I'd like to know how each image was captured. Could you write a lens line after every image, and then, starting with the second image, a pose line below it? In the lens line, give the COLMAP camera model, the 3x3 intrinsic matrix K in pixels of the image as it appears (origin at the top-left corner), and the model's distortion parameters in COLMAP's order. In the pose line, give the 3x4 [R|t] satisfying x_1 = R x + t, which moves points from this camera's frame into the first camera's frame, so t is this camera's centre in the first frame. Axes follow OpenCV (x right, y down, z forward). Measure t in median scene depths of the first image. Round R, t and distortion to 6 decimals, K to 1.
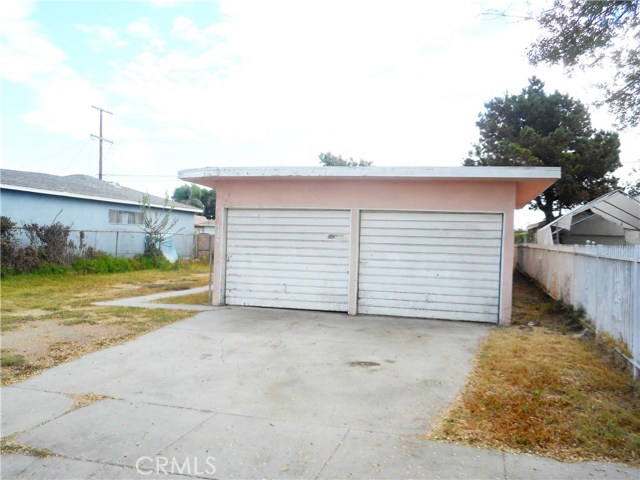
lens RADIAL K [[551.9, 0, 319.4], [0, 551.9, 237.2], [0, 0, 1]] dist [-0.009136, -0.000319]
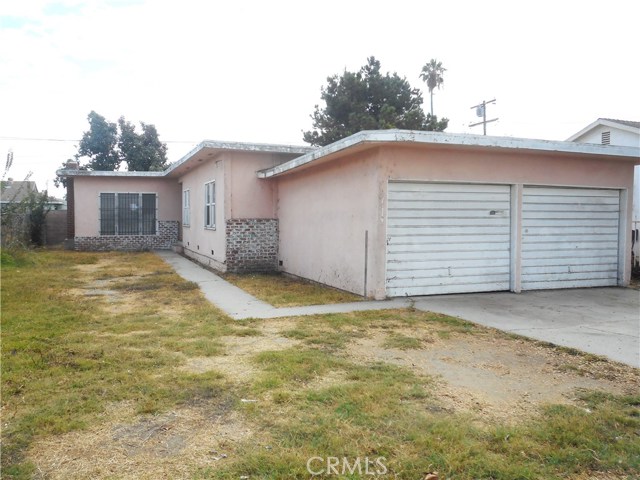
lens RADIAL K [[551.9, 0, 319.4], [0, 551.9, 237.2], [0, 0, 1]] dist [-0.009136, -0.000319]
pose [[0.806076, -0.047744, 0.589883, -0.776173], [0.014650, 0.998045, 0.060761, -0.020964], [-0.591631, -0.040336, 0.805199, 0.418823]]
